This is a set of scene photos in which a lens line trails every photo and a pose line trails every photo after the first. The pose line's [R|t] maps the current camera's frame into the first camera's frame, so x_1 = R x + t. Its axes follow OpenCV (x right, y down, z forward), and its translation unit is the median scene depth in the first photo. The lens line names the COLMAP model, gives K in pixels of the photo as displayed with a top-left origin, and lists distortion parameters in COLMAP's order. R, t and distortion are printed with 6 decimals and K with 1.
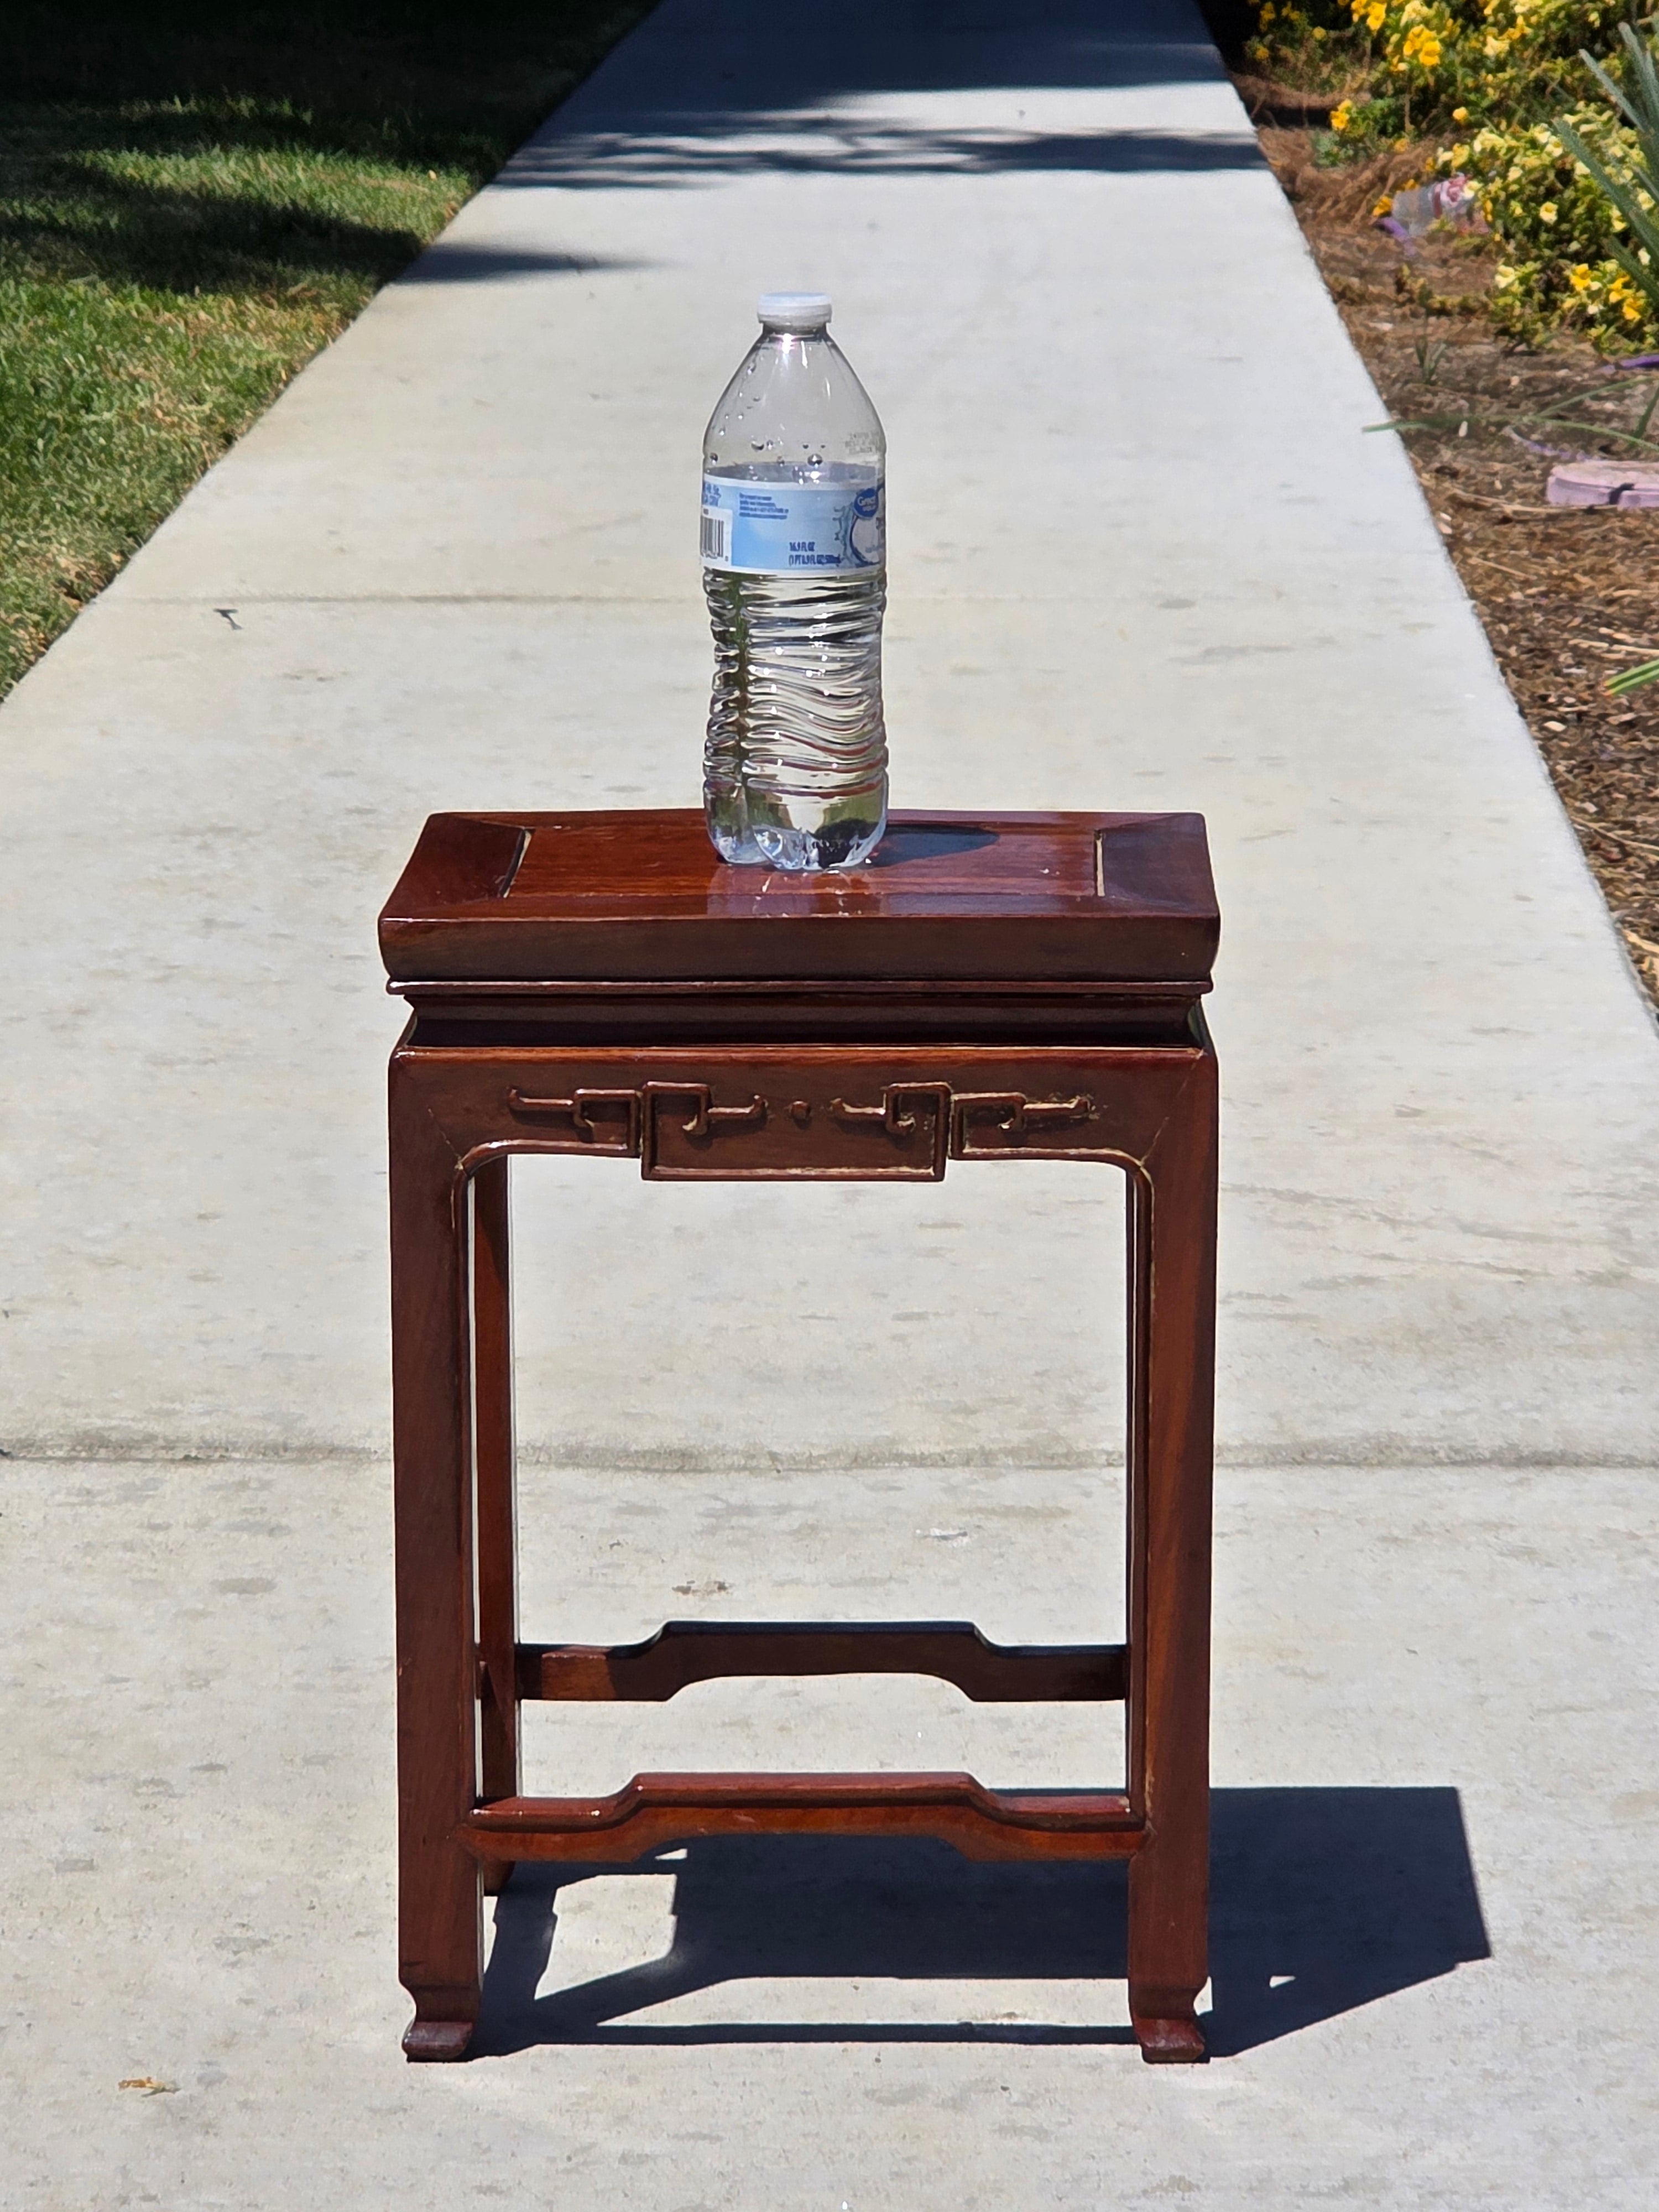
lens RADIAL K [[7162.0, 0, 815.3], [0, 7162.0, 1099.6], [0, 0, 1]] dist [-0.529959, 0.000000]
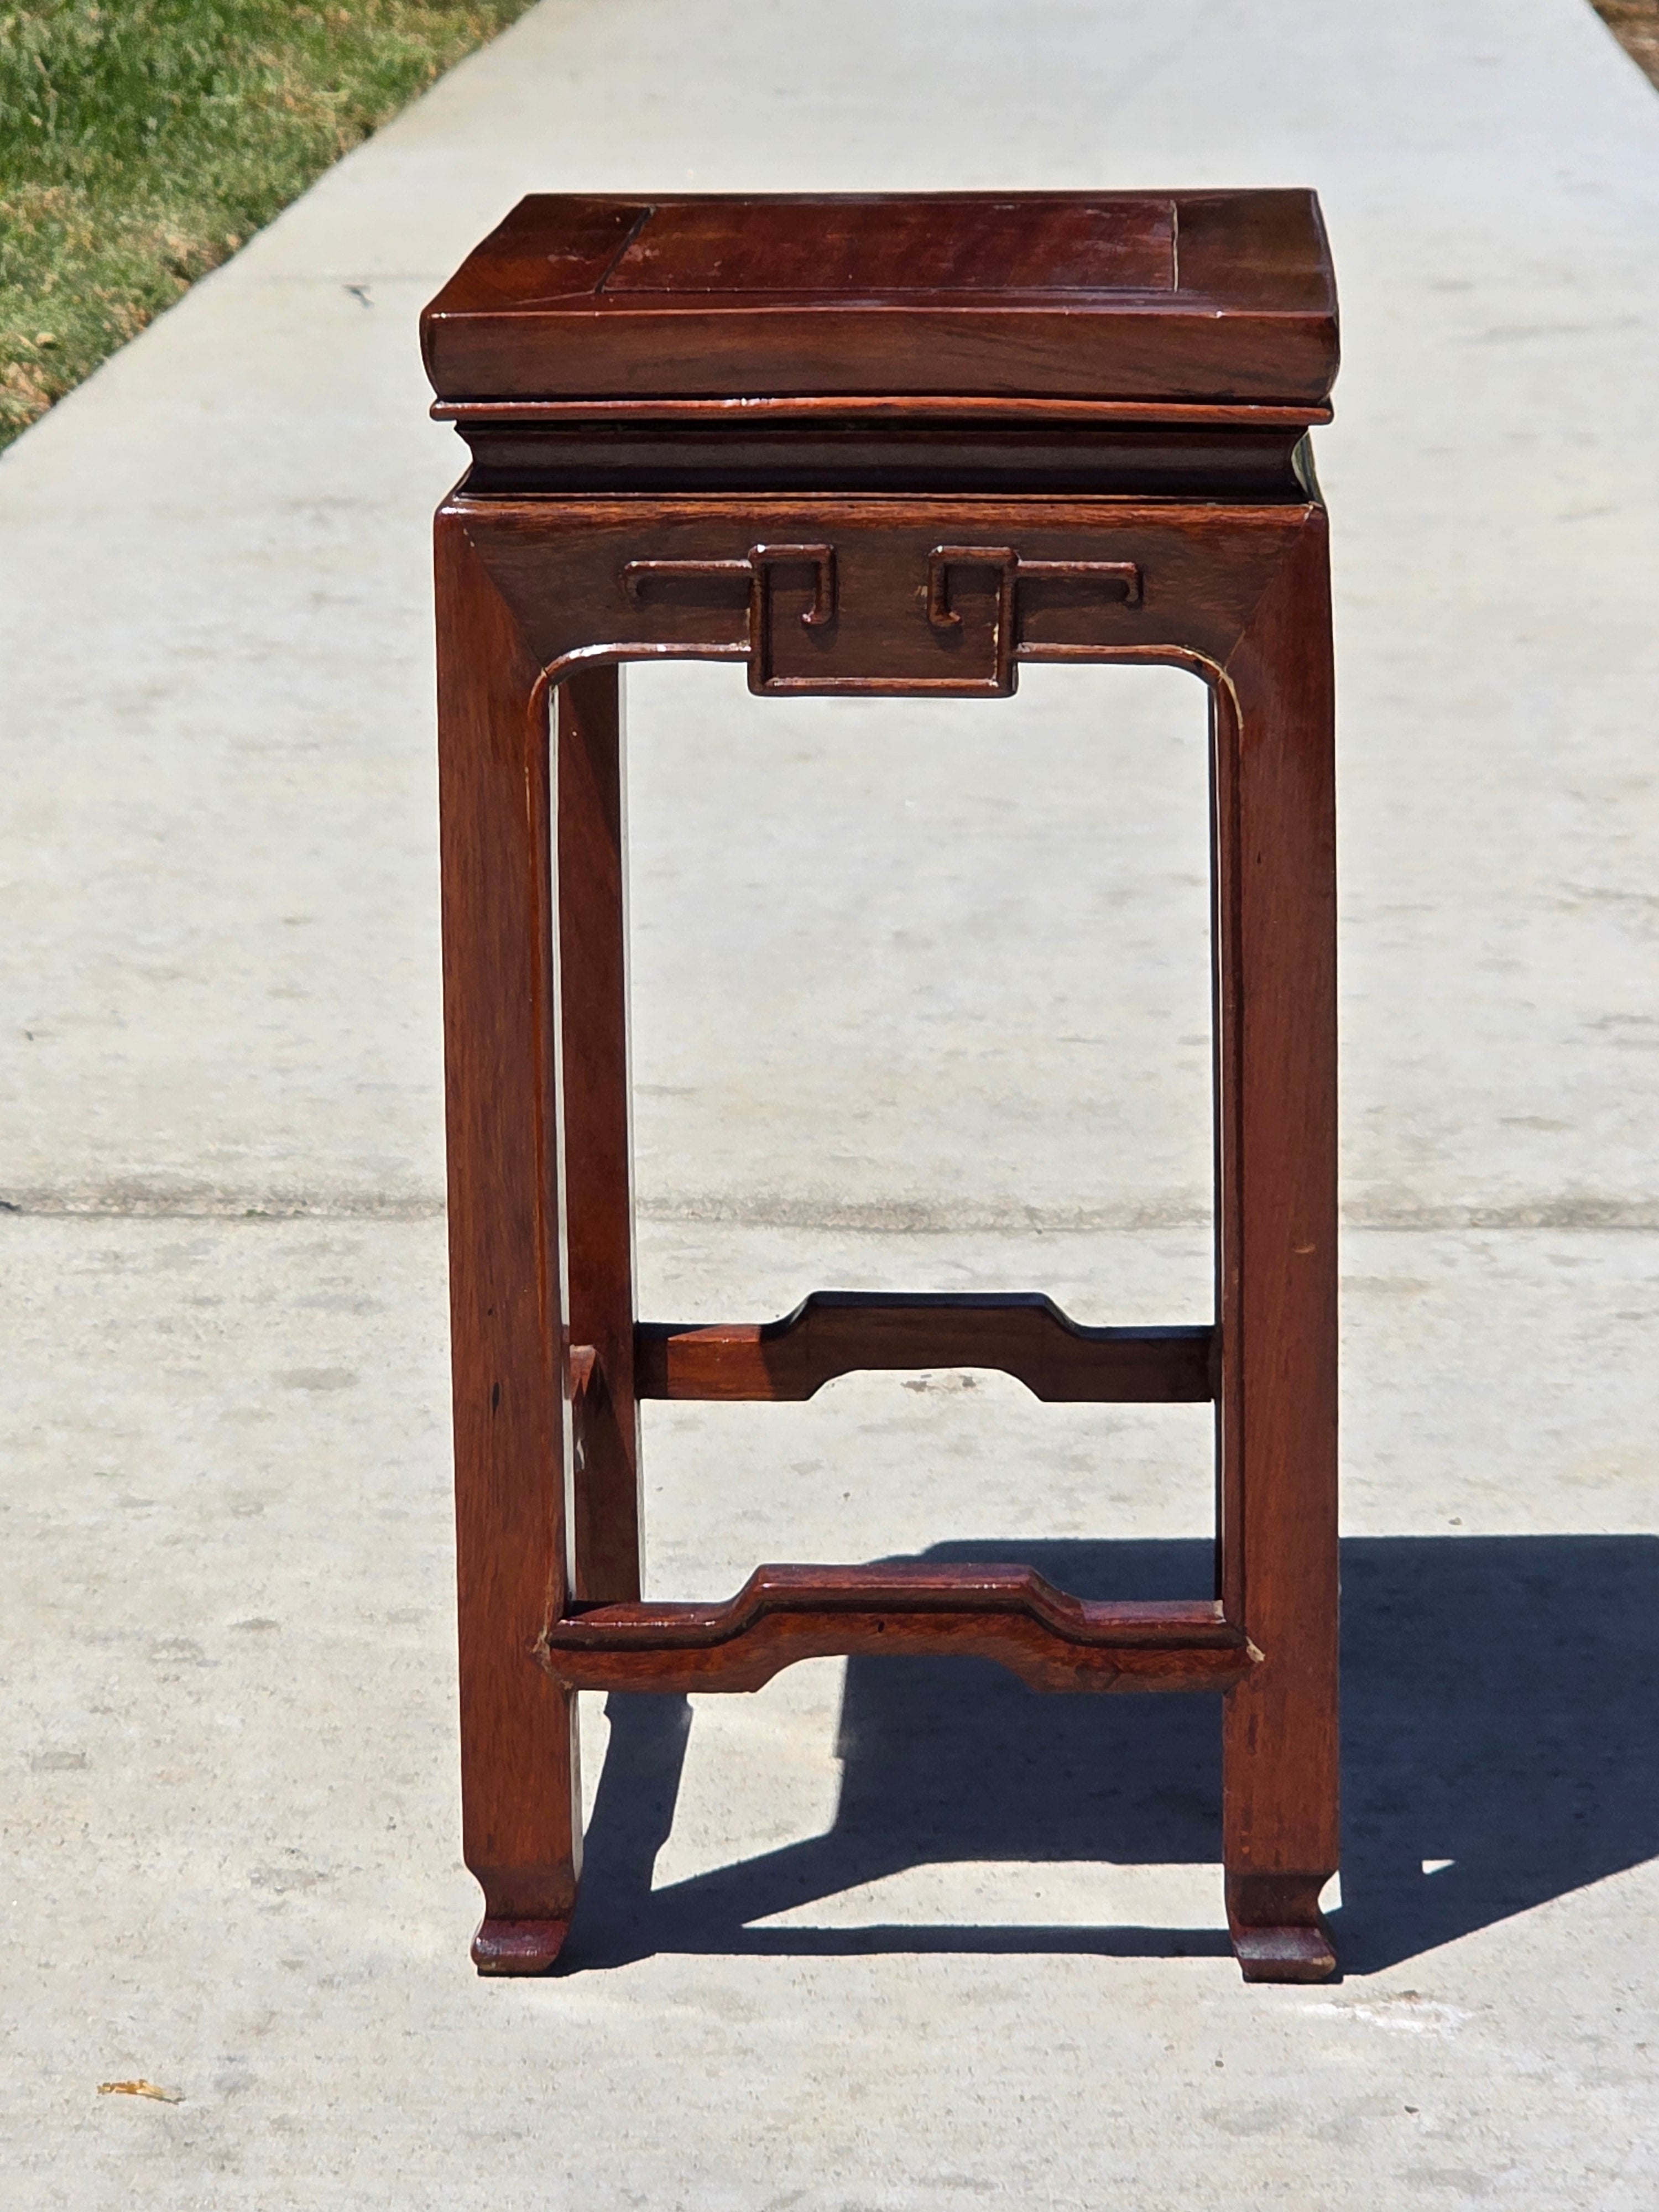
lens RADIAL K [[7952.8, 0, 817.4], [0, 7952.8, 1094.3], [0, 0, 1]] dist [-0.663830, 0.000000]
pose [[0.999656, 0.005890, -0.025552, -0.007999], [-0.005221, 0.999643, 0.026200, 0.017642], [0.025698, -0.026057, 0.999330, 0.187343]]
